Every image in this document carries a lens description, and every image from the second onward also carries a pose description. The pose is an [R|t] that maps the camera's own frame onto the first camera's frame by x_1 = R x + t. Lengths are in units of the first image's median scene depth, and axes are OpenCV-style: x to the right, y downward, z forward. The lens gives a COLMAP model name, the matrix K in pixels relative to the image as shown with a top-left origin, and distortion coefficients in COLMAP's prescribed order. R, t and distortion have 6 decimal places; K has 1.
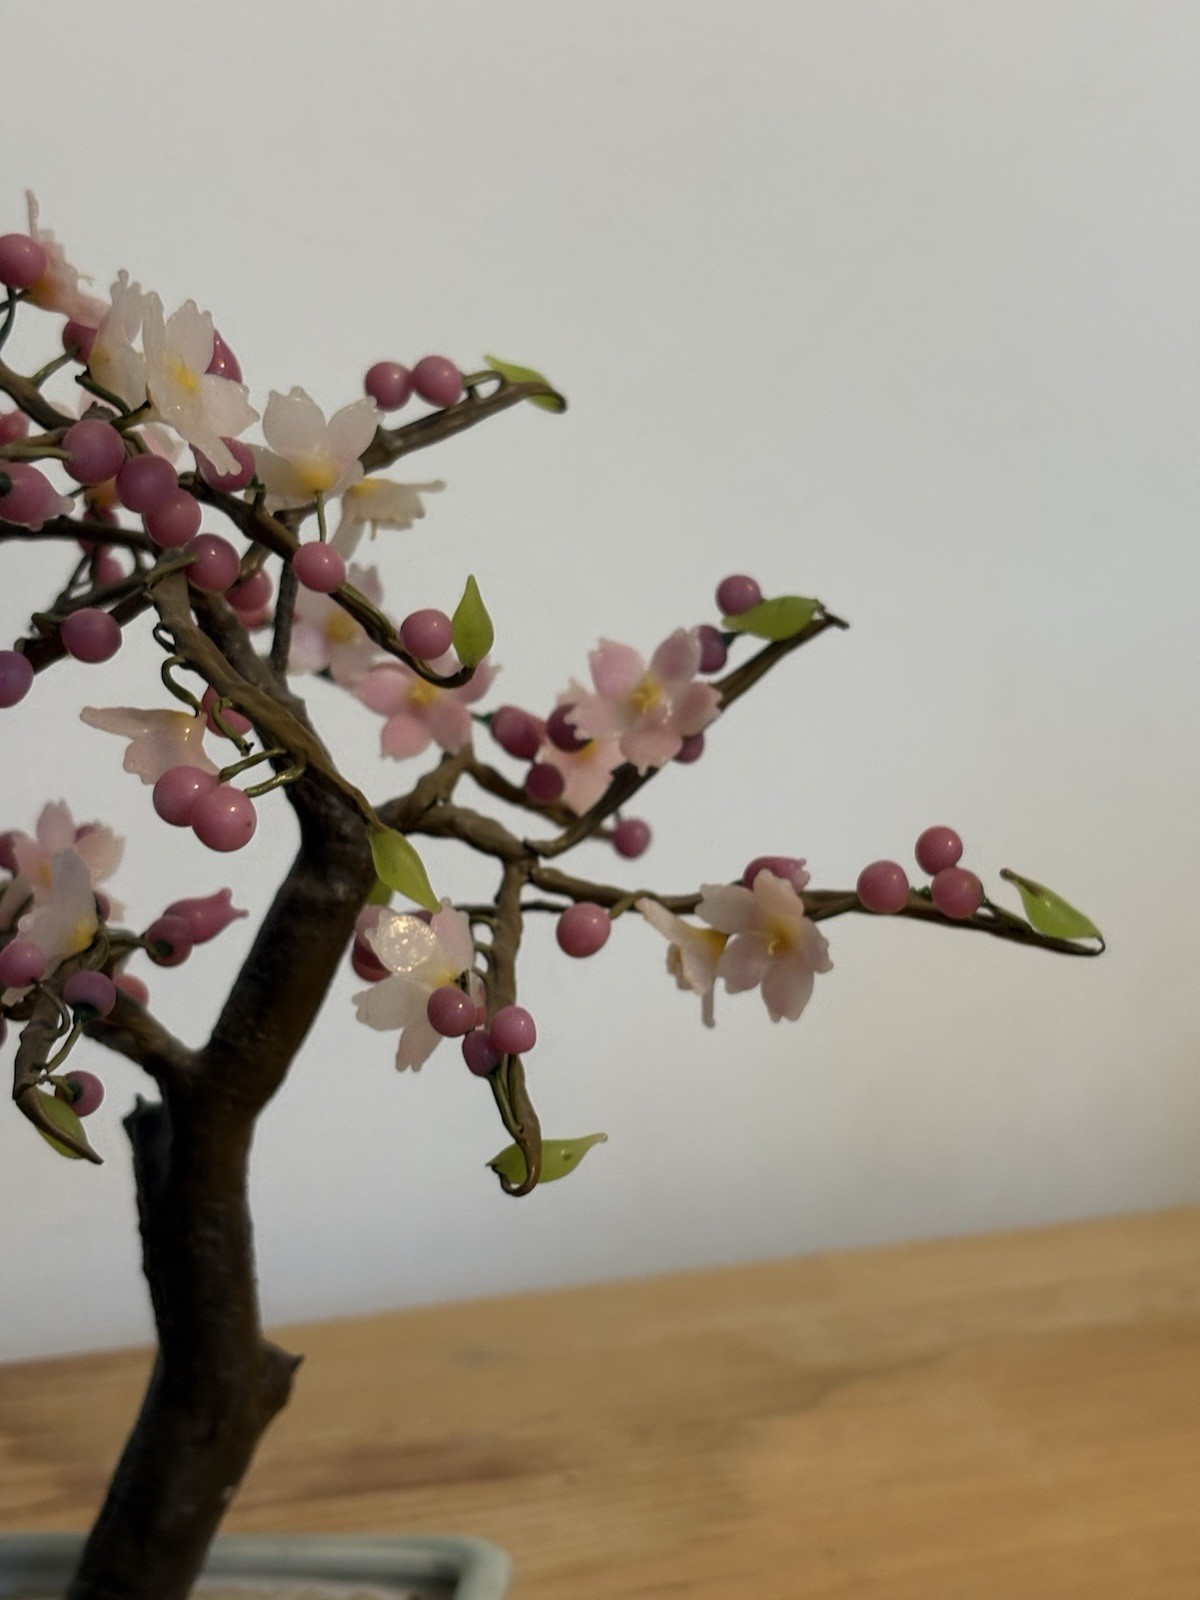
lens RADIAL K [[2585.3, 0, 646.8], [0, 2585.3, 770.4], [0, 0, 1]] dist [0.074859, 0.000000]
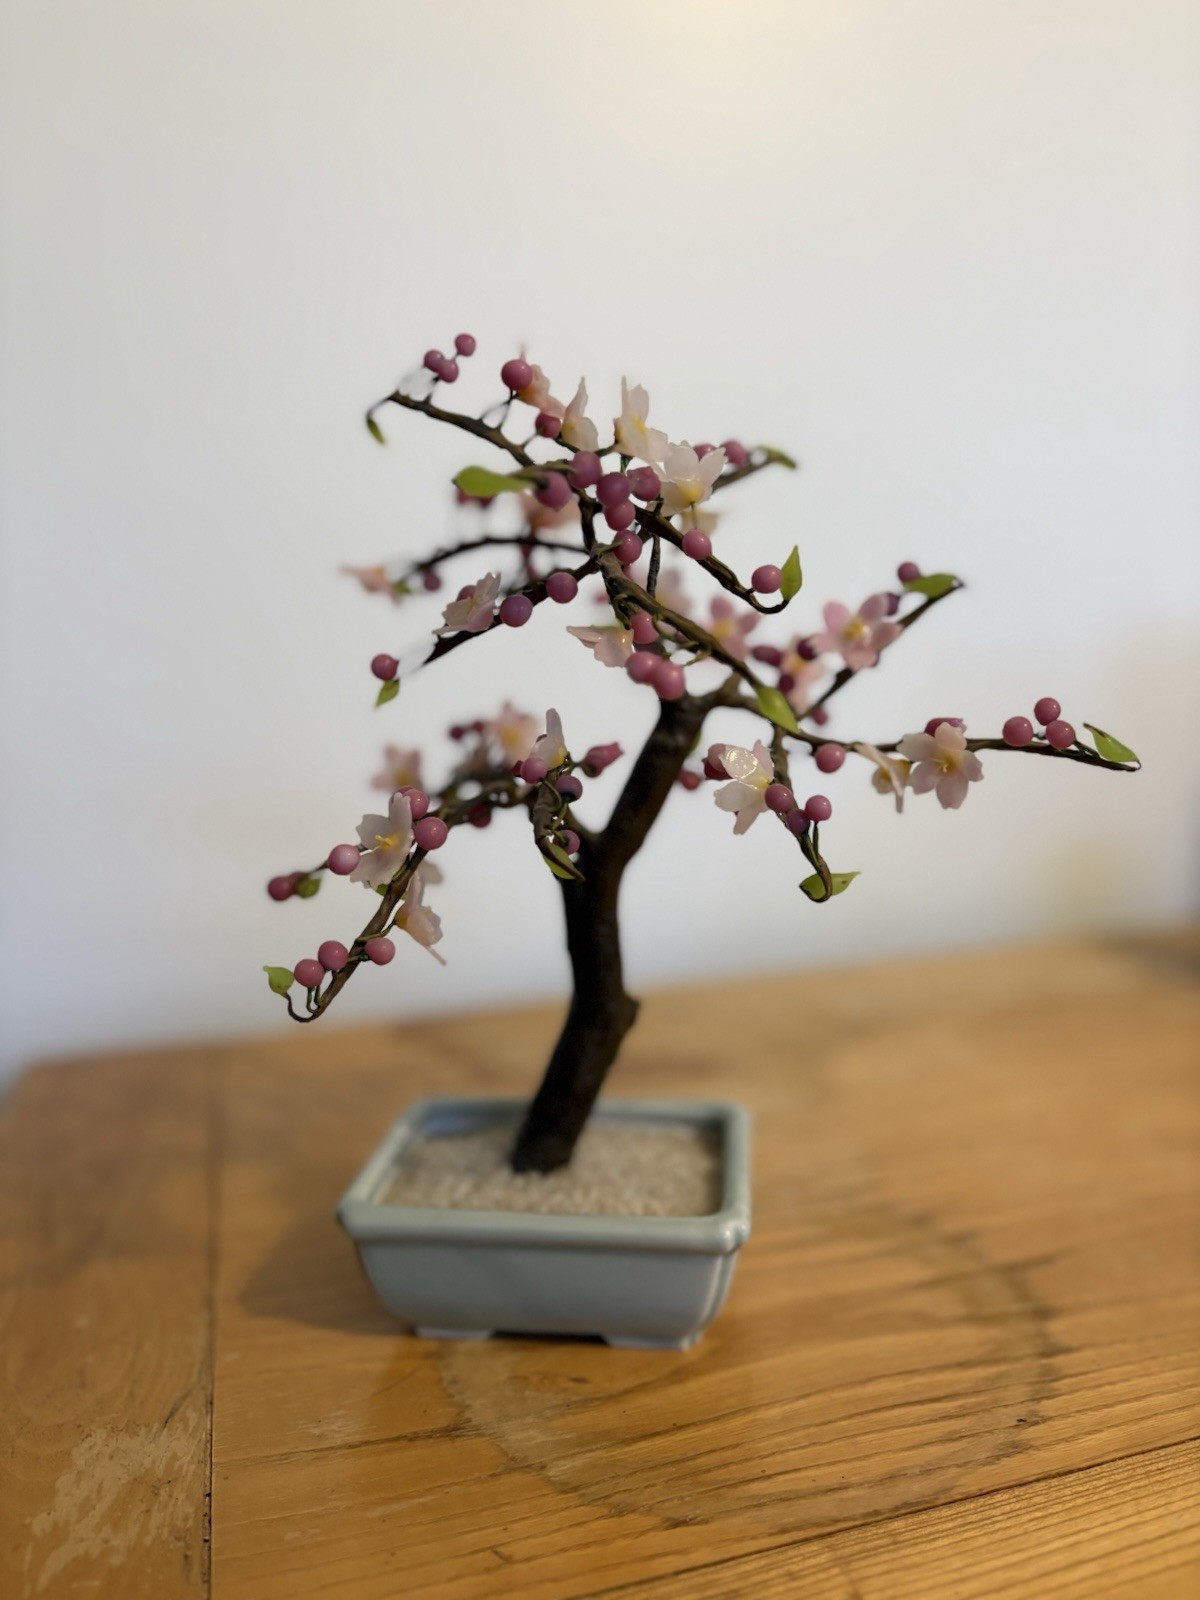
lens RADIAL K [[1301.9, 0, 610.1], [0, 1301.9, 796.3], [0, 0, 1]] dist [0.025564, -0.025129]
pose [[0.998810, 0.005039, -0.048518, -0.122994], [-0.002731, 0.998866, 0.047526, 0.042569], [0.048703, -0.047337, 0.997691, 0.101033]]
